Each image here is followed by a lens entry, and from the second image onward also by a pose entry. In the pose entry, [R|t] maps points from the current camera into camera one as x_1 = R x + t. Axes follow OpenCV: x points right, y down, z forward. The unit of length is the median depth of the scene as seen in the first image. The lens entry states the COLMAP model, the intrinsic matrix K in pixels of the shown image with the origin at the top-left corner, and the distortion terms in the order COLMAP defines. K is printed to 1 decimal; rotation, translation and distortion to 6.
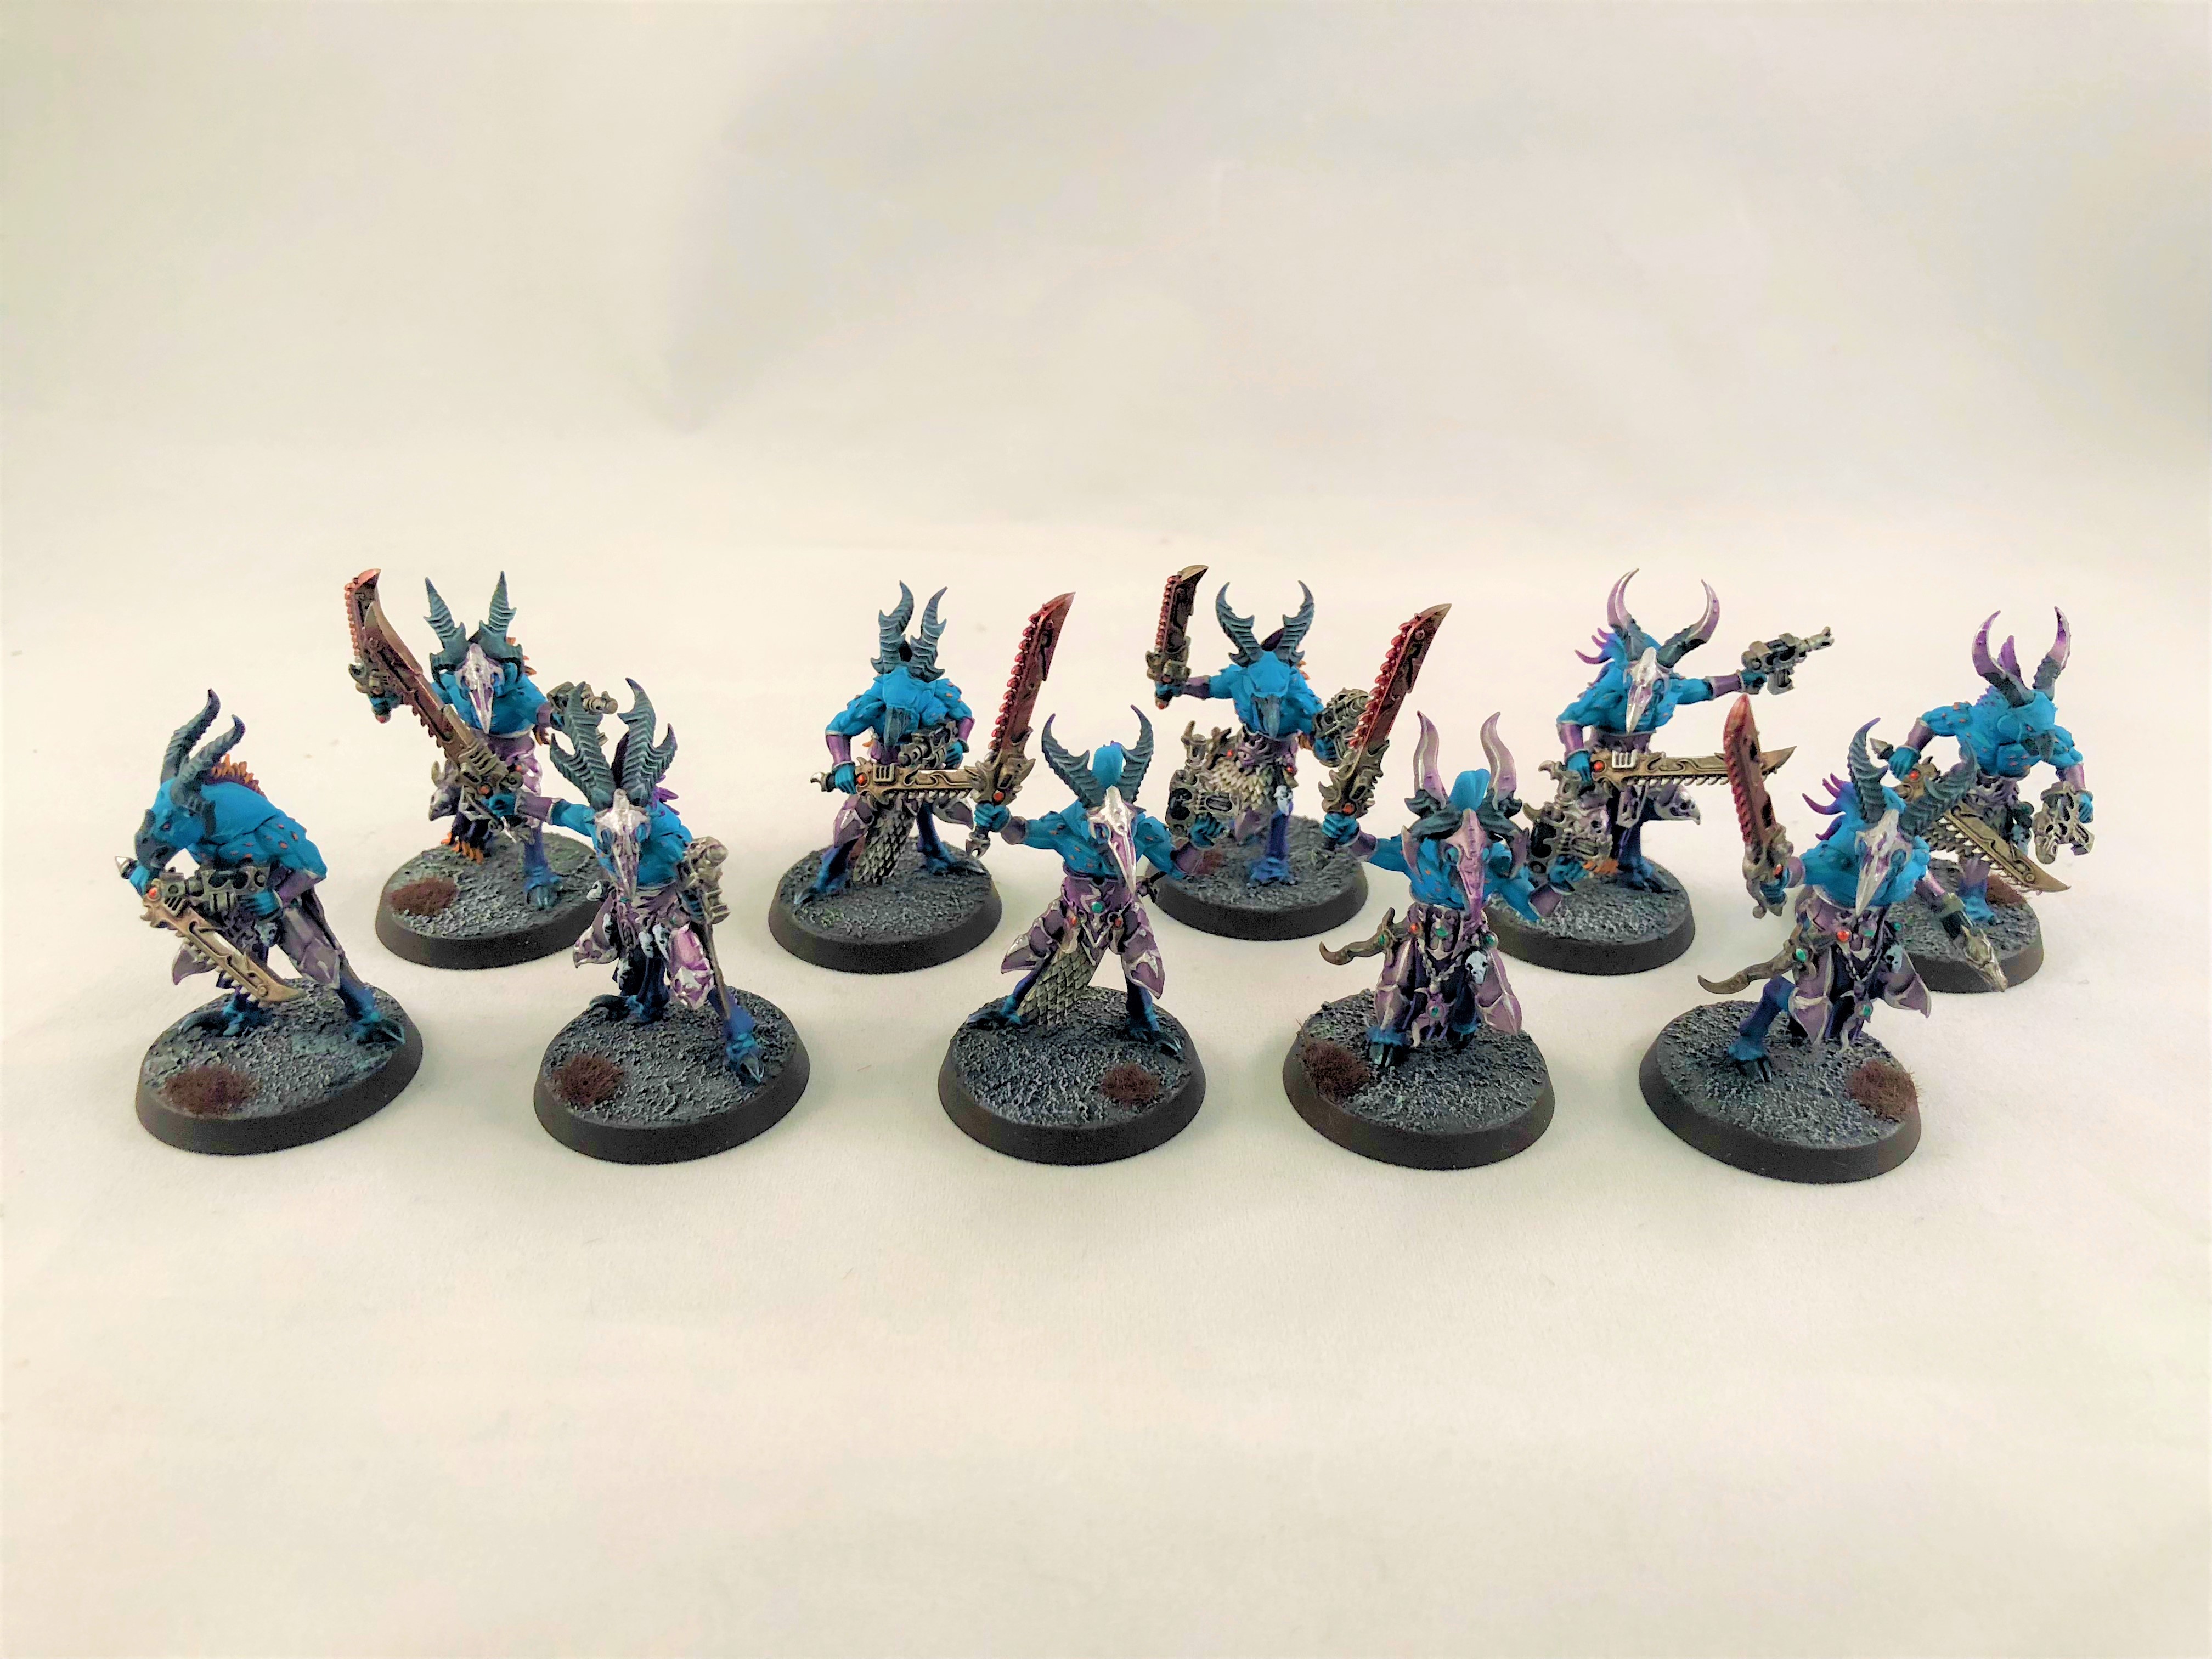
lens RADIAL K [[1931.7, 0, 1106.0], [0, 1931.7, 829.5], [0, 0, 1]] dist [-0.036423, -0.004803]
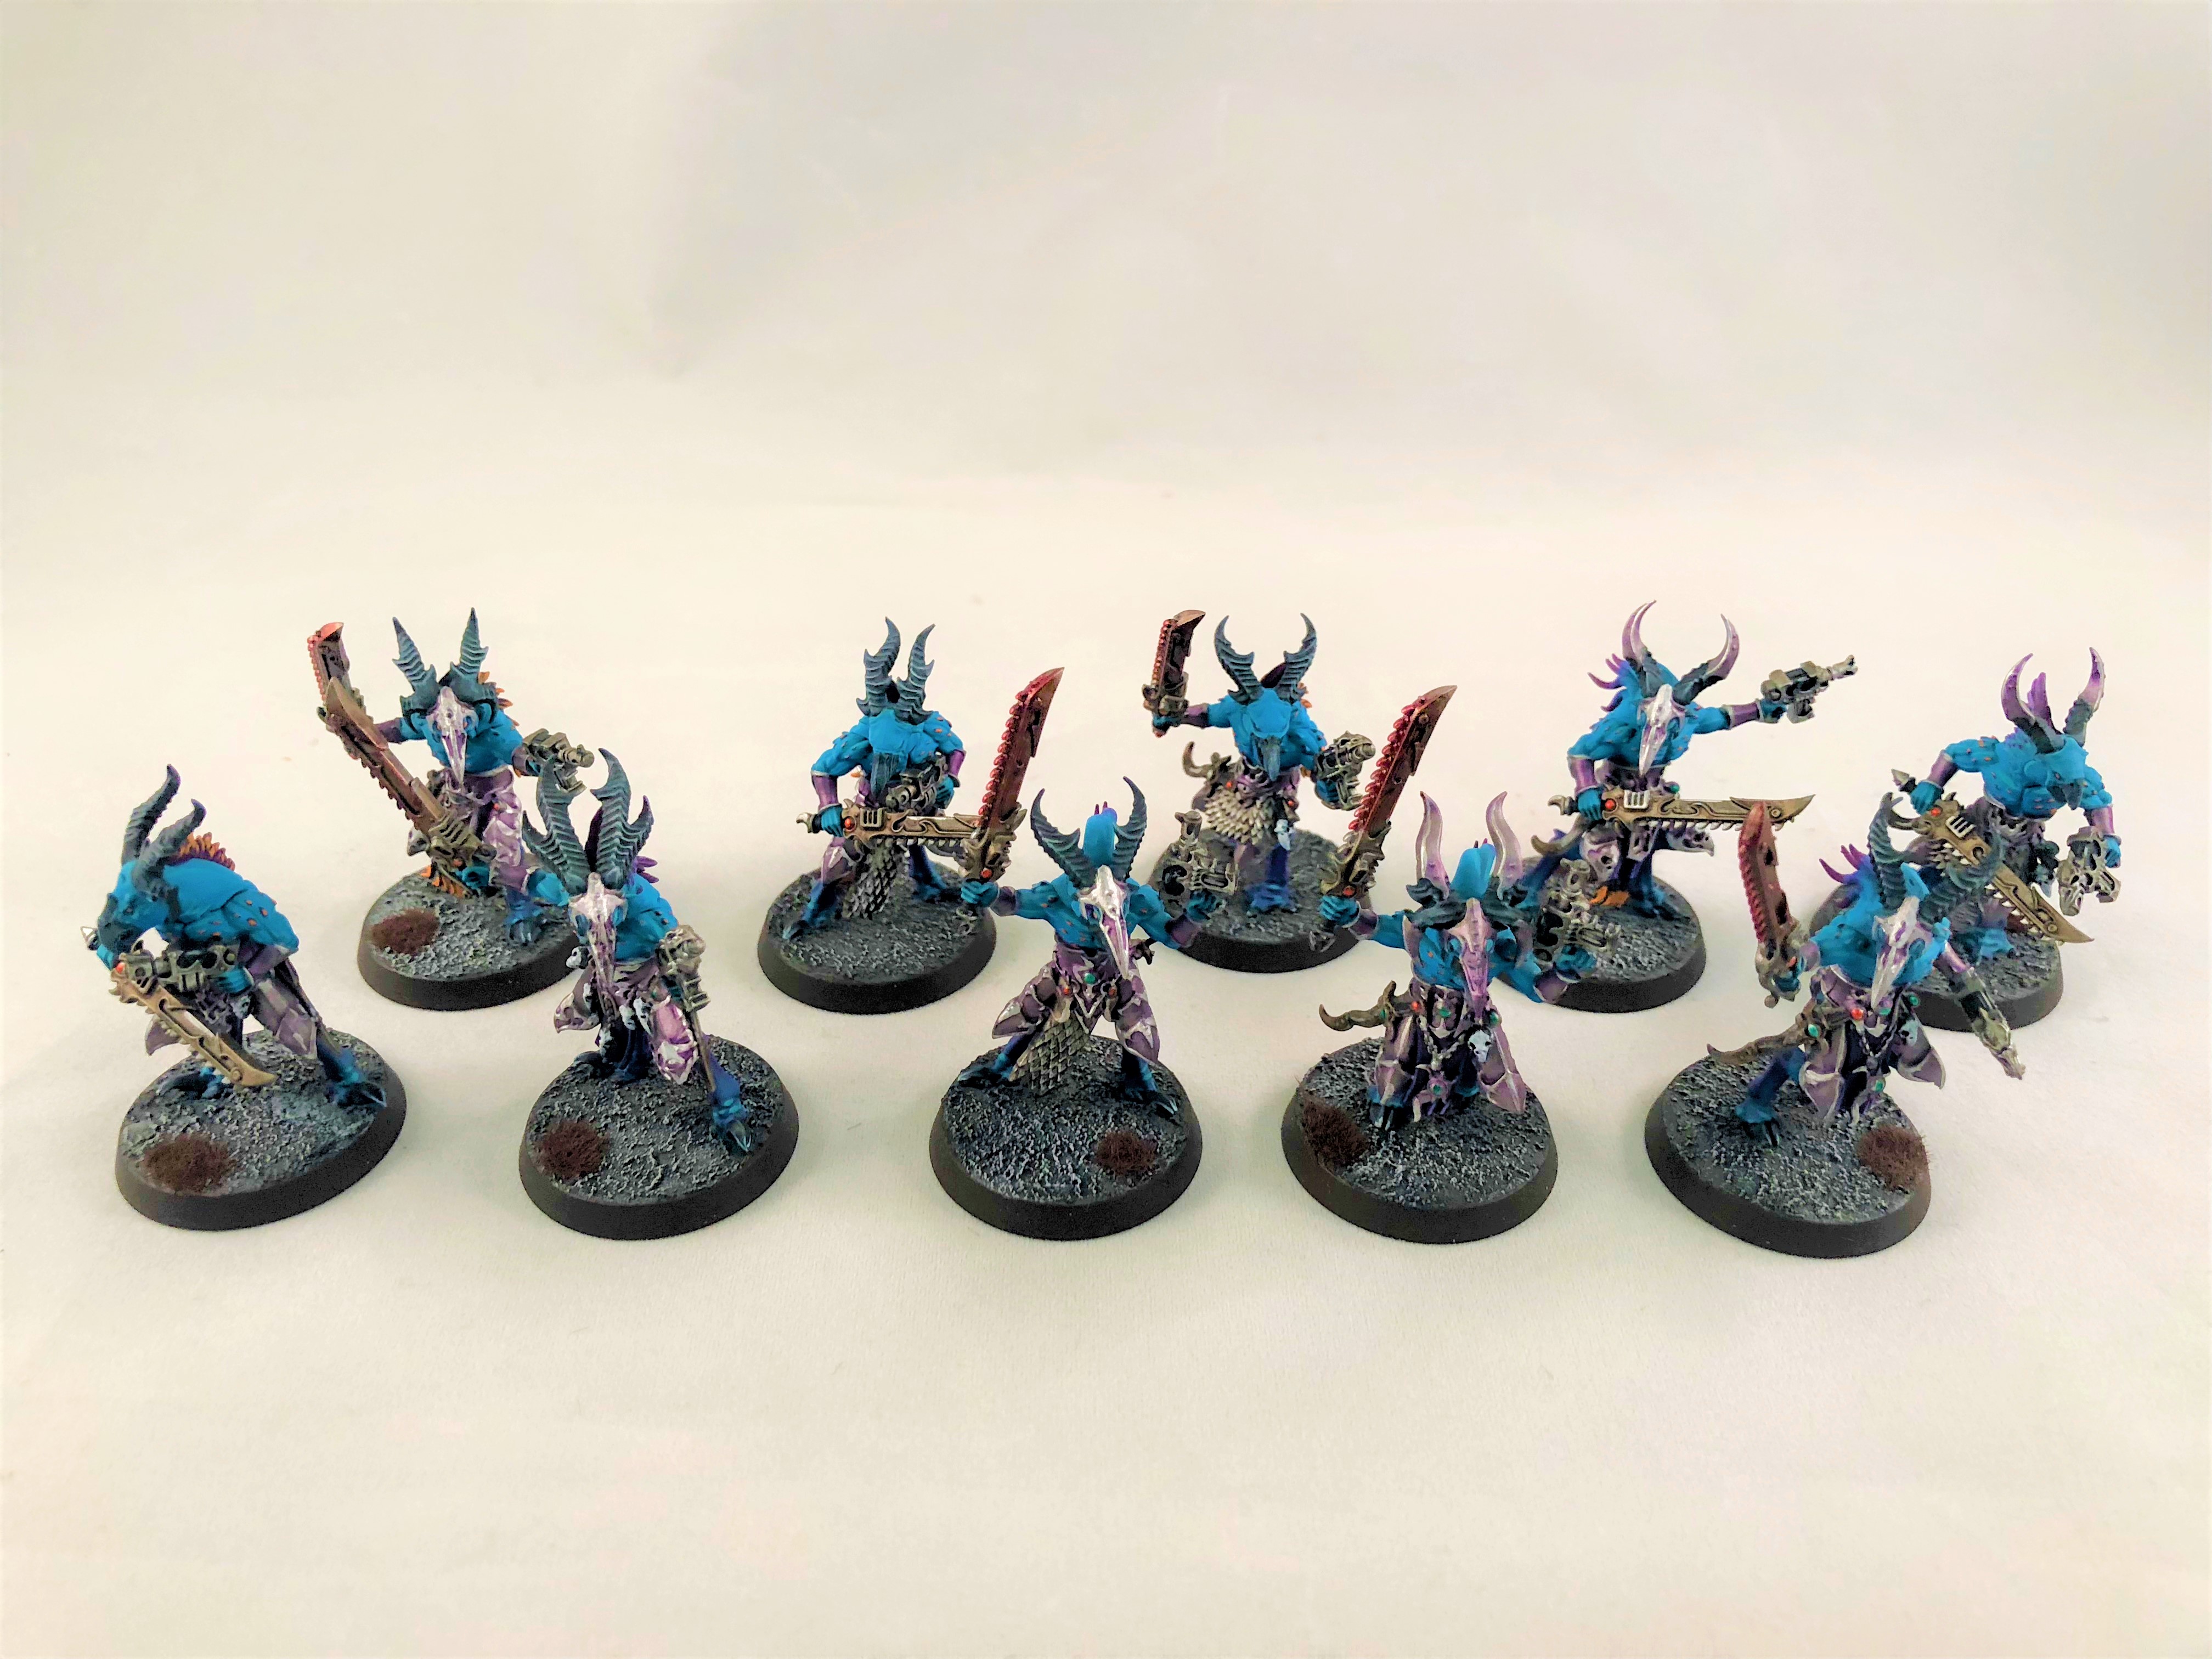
lens RADIAL K [[1930.8, 0, 1111.0], [0, 1930.8, 813.1], [0, 0, 1]] dist [-0.053214, 0.046682]
pose [[0.999979, -0.002838, -0.005884, 0.011775], [0.003328, 0.996371, 0.085048, -0.121979], [0.005621, -0.085066, 0.996359, 0.038960]]
